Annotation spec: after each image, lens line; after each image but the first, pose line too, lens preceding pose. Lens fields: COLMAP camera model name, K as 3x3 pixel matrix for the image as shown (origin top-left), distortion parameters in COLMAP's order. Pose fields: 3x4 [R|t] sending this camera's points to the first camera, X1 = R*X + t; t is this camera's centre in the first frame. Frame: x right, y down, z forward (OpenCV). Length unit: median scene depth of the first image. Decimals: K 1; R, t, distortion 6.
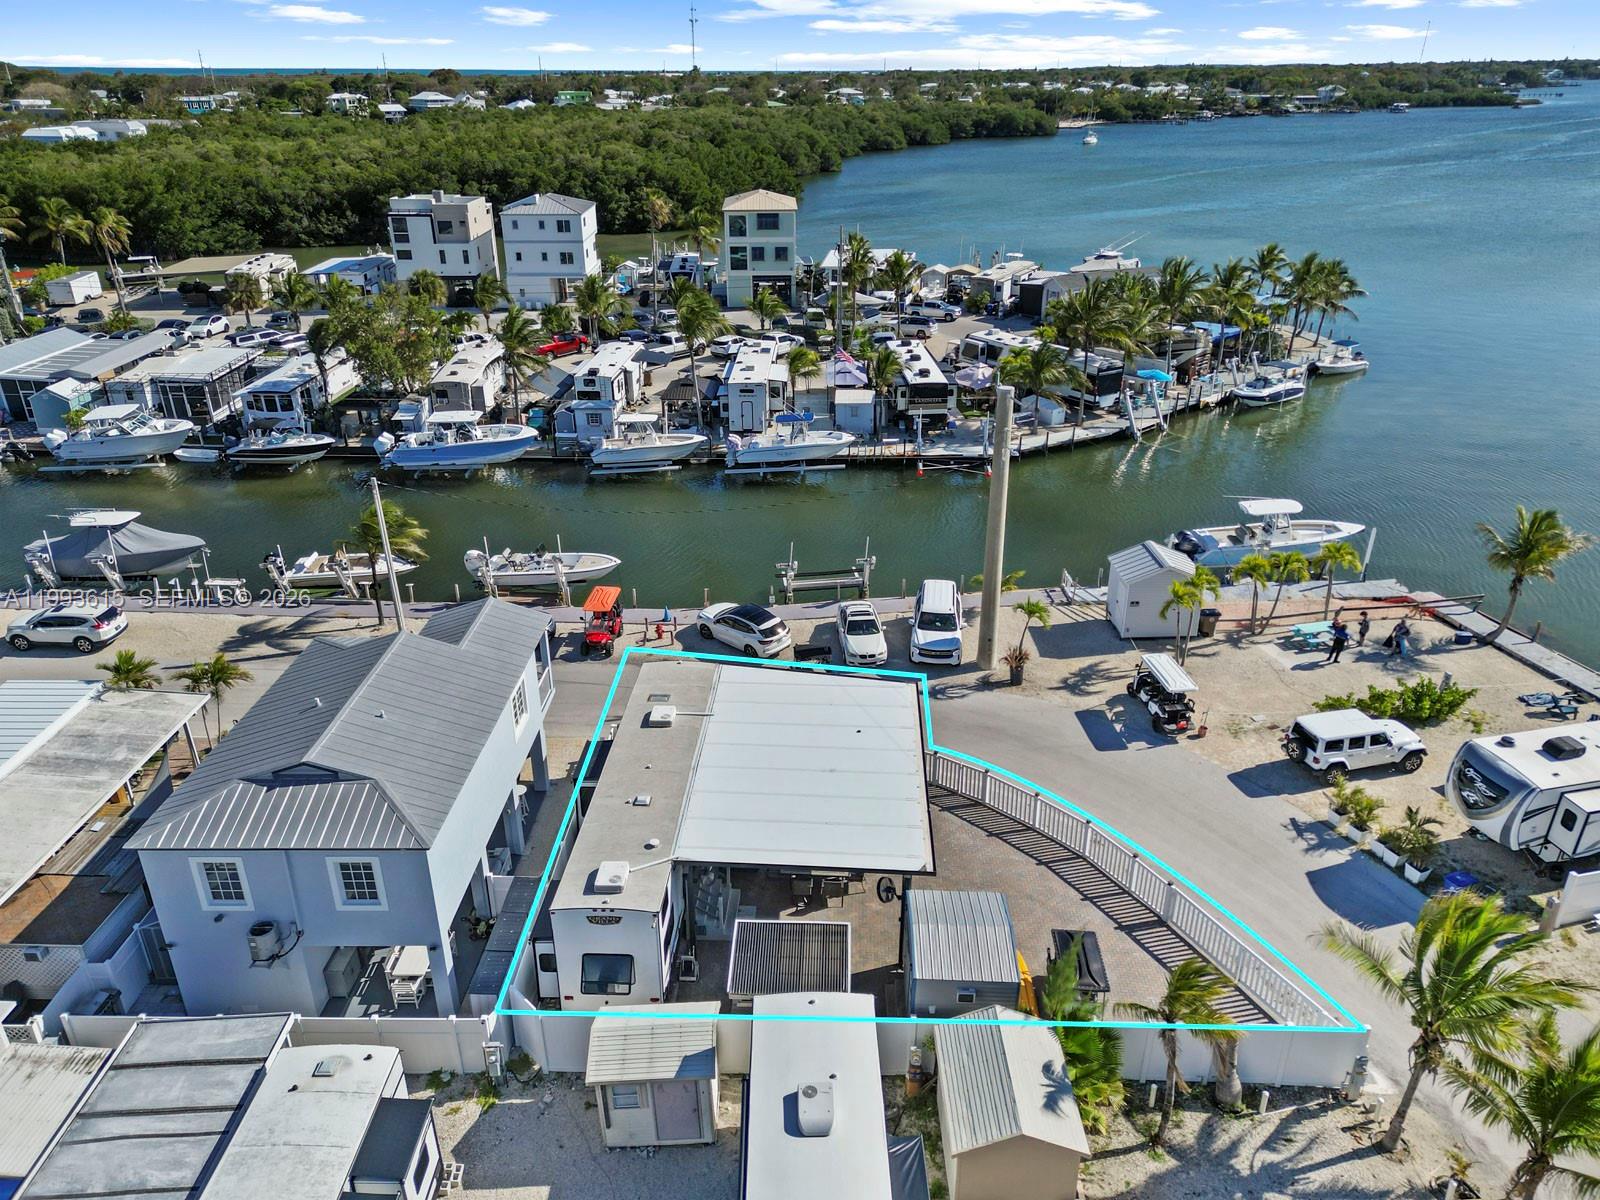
lens RADIAL K [[1112.6, 0, 809.6], [0, 1112.6, 595.0], [0, 0, 1]] dist [0.050039, -0.033735]
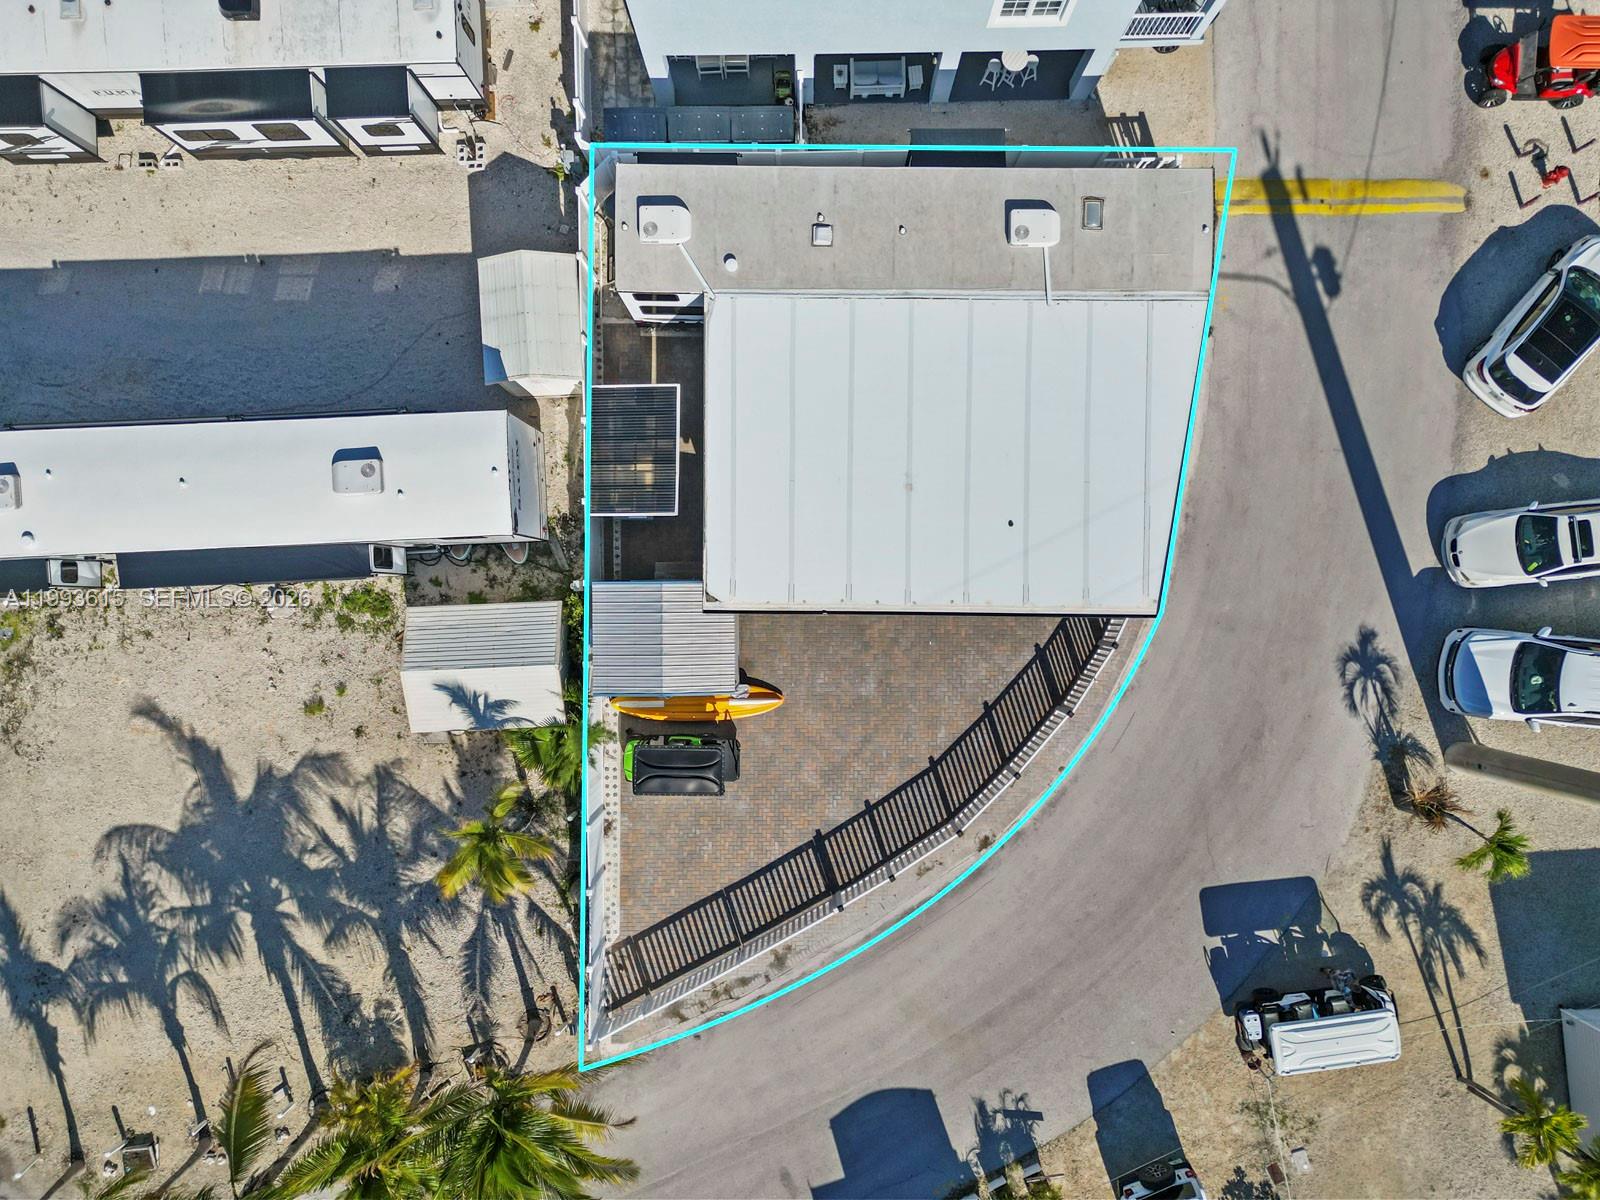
lens RADIAL K [[1112.6, 0, 792.8], [0, 1112.6, 598.6], [0, 0, 1]] dist [0.050039, -0.033735]
pose [[0.030235, 0.999519, -0.006922, 0.044518], [-0.429488, 0.019245, 0.902867, -0.211215], [0.902566, -0.024325, 0.429864, 0.277851]]
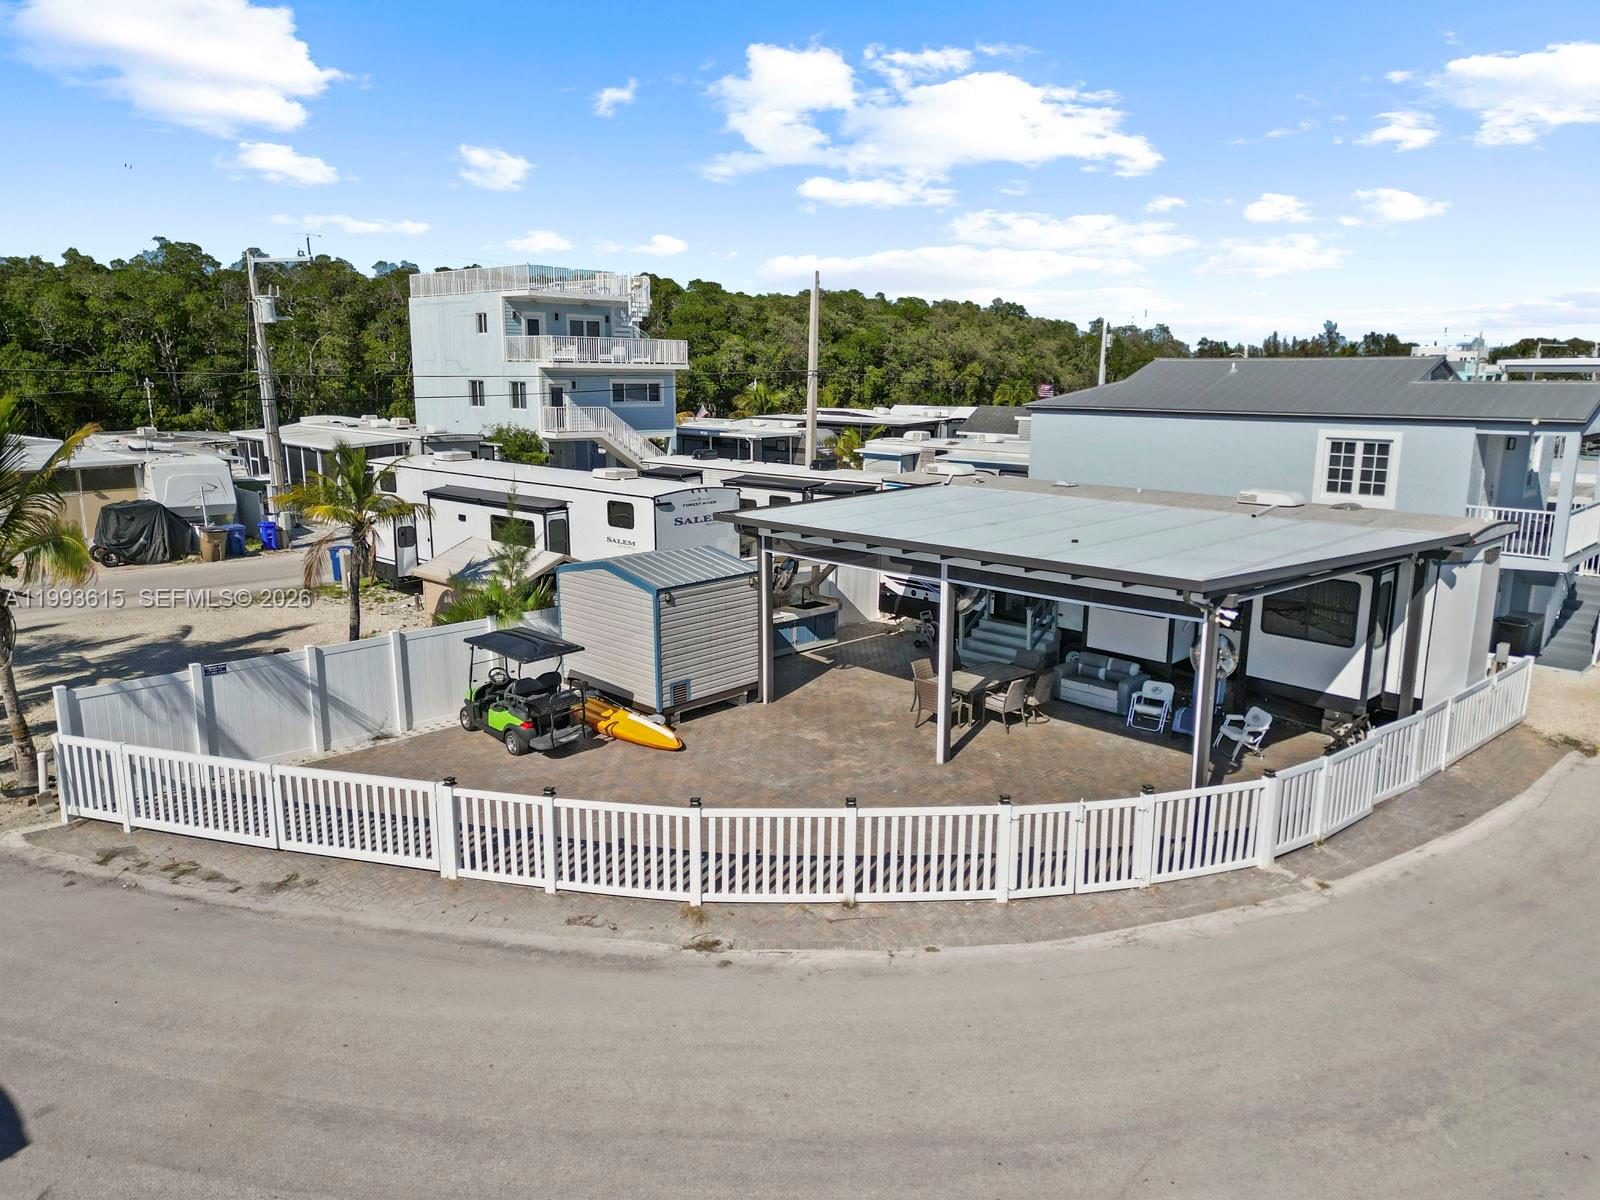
lens RADIAL K [[1112.6, 0, 814.1], [0, 1112.6, 591.0], [0, 0, 1]] dist [0.050039, -0.033735]
pose [[-0.684154, 0.145073, -0.714764, 0.236100], [-0.314781, 0.825306, 0.468810, -0.030422], [0.657911, 0.545732, -0.518970, 0.573167]]
